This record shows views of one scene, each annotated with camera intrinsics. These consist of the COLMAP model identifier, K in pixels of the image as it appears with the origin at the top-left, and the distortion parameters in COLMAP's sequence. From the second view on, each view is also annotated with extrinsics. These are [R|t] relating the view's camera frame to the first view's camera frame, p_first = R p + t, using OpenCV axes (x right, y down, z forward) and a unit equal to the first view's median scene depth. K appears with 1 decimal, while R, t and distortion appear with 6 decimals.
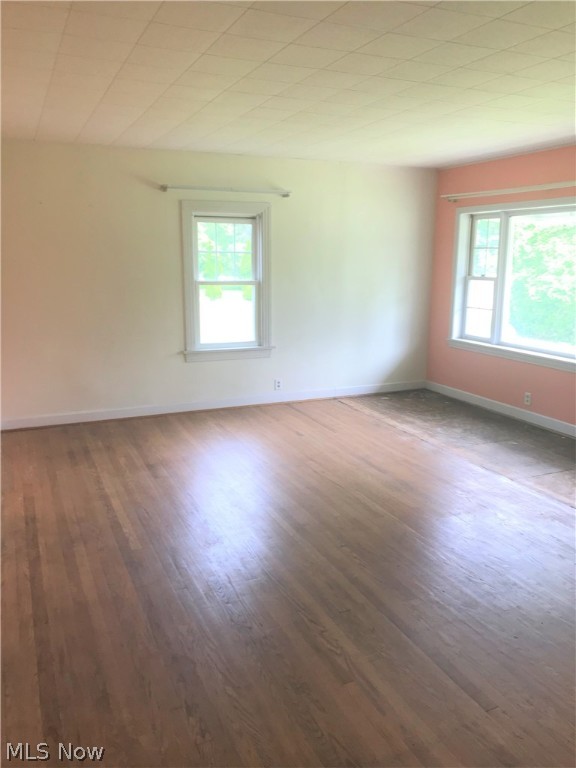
lens RADIAL K [[634.3, 0, 288.0], [0, 634.3, 384.0], [0, 0, 1]] dist [0.001823, 0.002590]
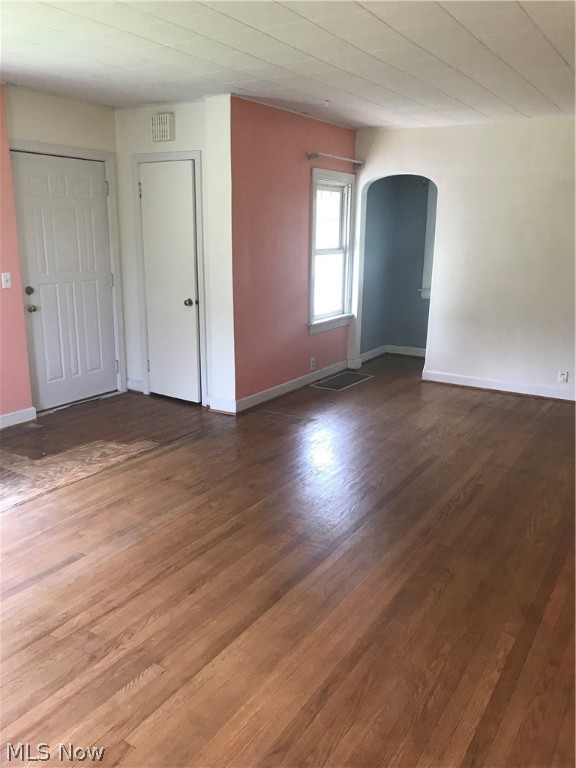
lens RADIAL K [[634.3, 0, 288.0], [0, 634.3, 384.0], [0, 0, 1]] dist [0.001823, 0.002590]
pose [[-0.562946, -0.211566, 0.798957, -0.535024], [0.153598, 0.923062, 0.352654, -0.261394], [-0.812096, 0.321243, -0.487138, 1.276478]]
